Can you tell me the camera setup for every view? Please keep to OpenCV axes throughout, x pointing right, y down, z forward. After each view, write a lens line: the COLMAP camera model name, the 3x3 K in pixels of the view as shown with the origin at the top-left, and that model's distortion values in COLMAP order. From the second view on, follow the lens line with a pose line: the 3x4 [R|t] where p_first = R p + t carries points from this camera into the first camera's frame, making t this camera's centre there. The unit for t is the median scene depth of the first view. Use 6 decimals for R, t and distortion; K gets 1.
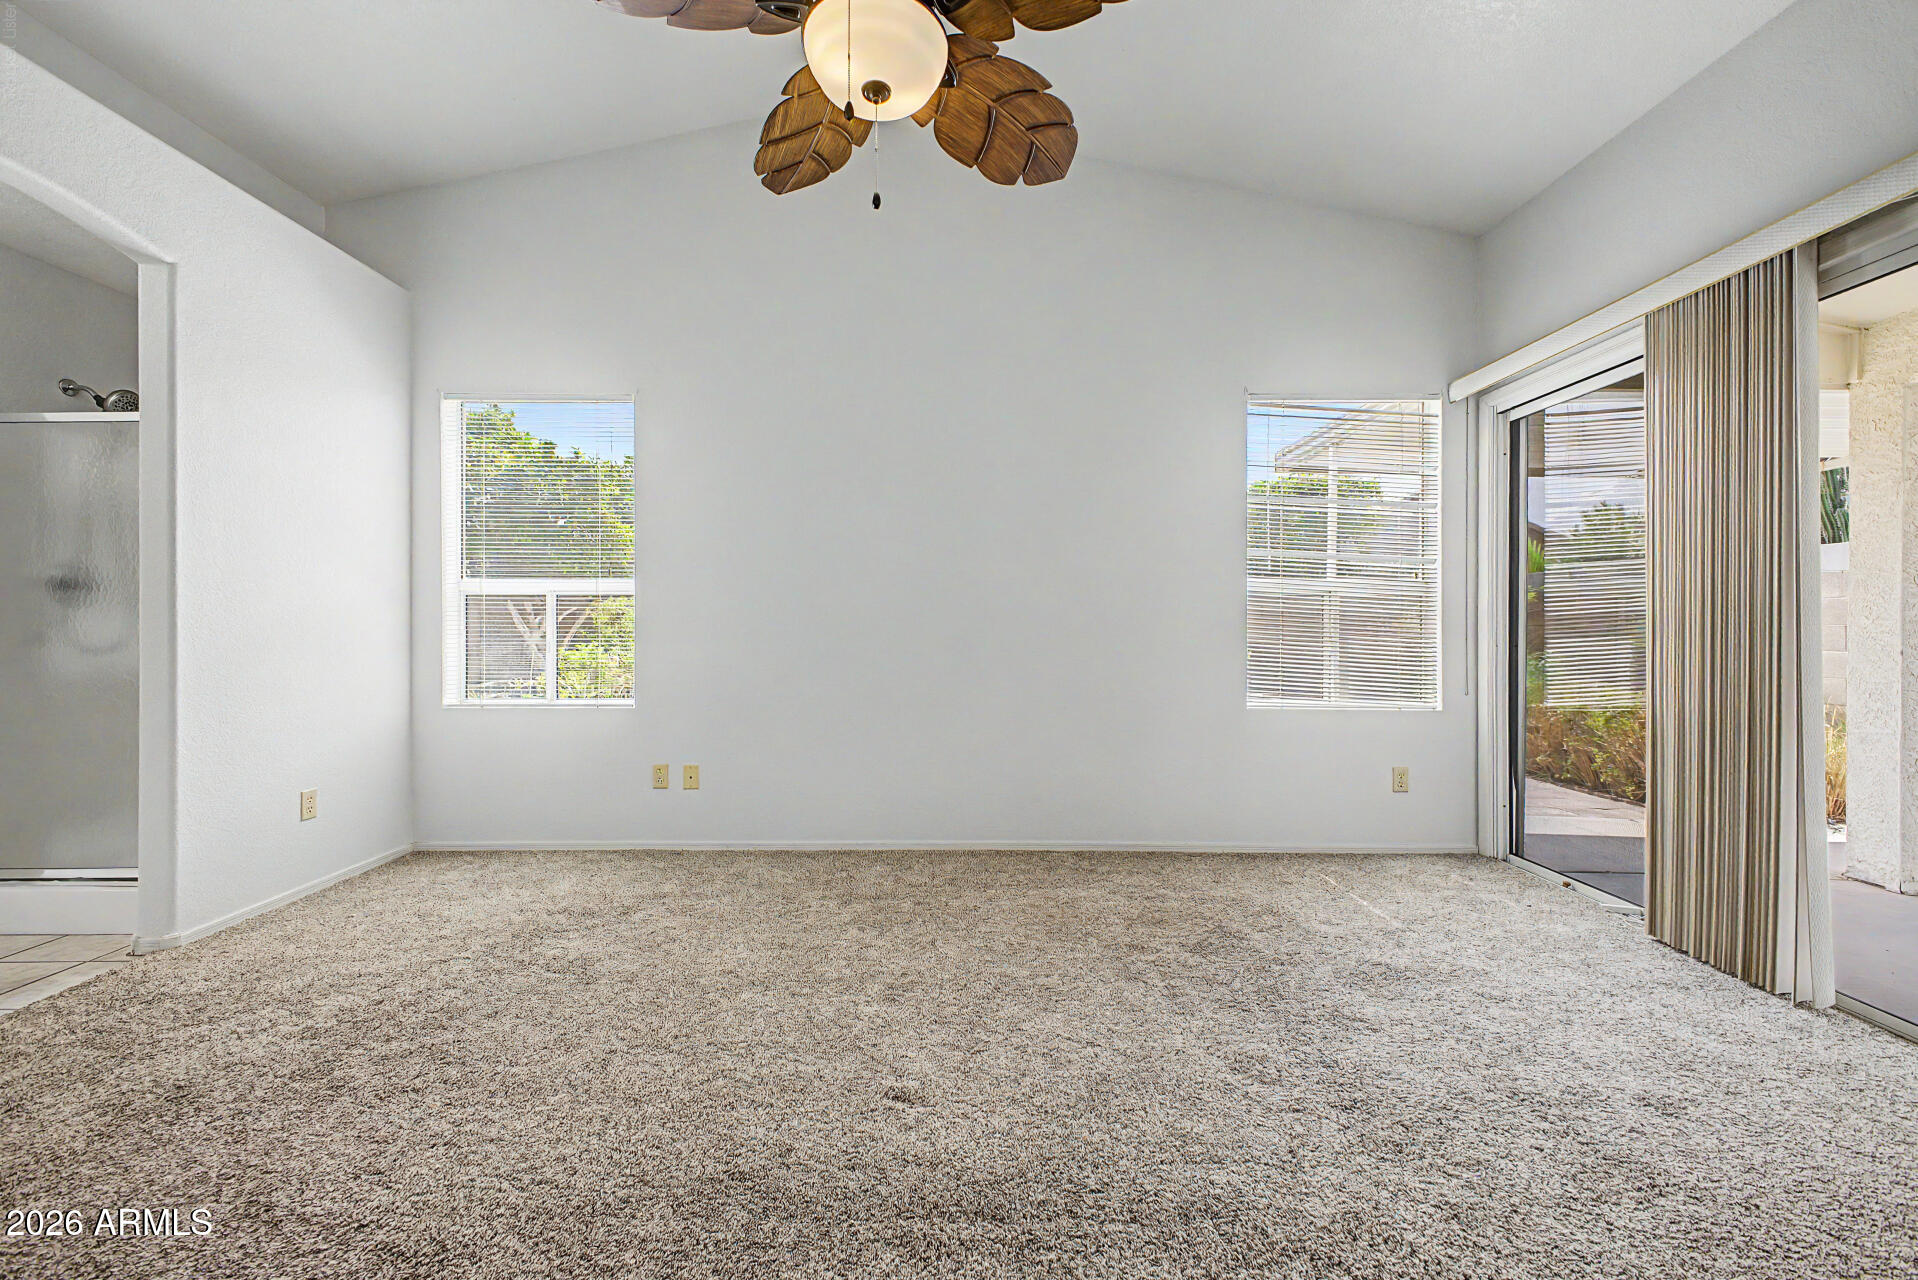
lens RADIAL K [[763.3, 0, 958.0], [0, 763.3, 628.0], [0, 0, 1]] dist [0.016491, -0.002955]
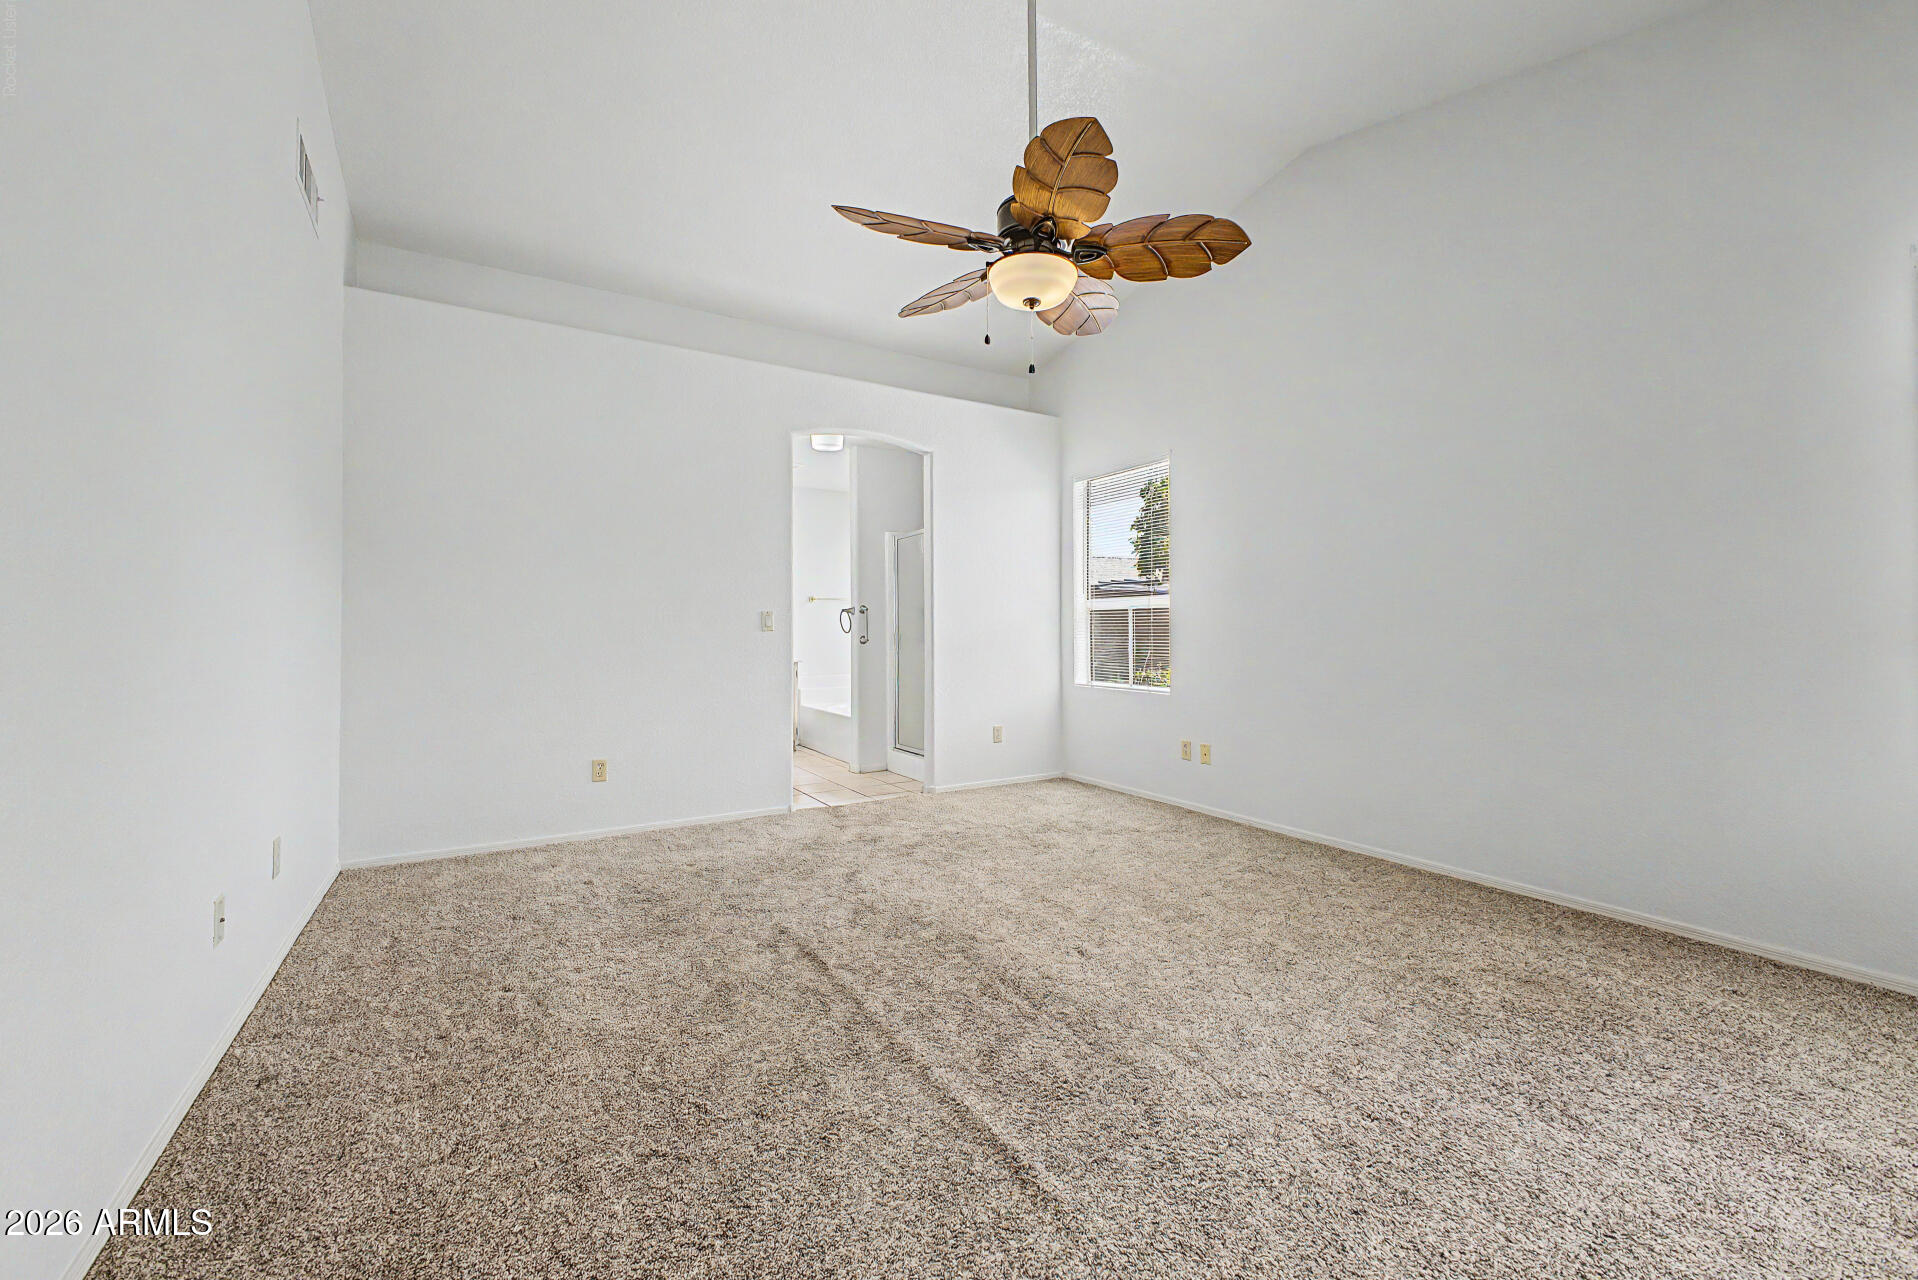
lens RADIAL K [[763.3, 0, 966.0], [0, 763.3, 626.3], [0, 0, 1]] dist [0.016491, -0.002955]
pose [[0.533570, -0.006577, -0.845730, 0.504908], [-0.004243, 0.999936, -0.010453, 0.002813], [0.845745, 0.009166, 0.533508, 0.013051]]
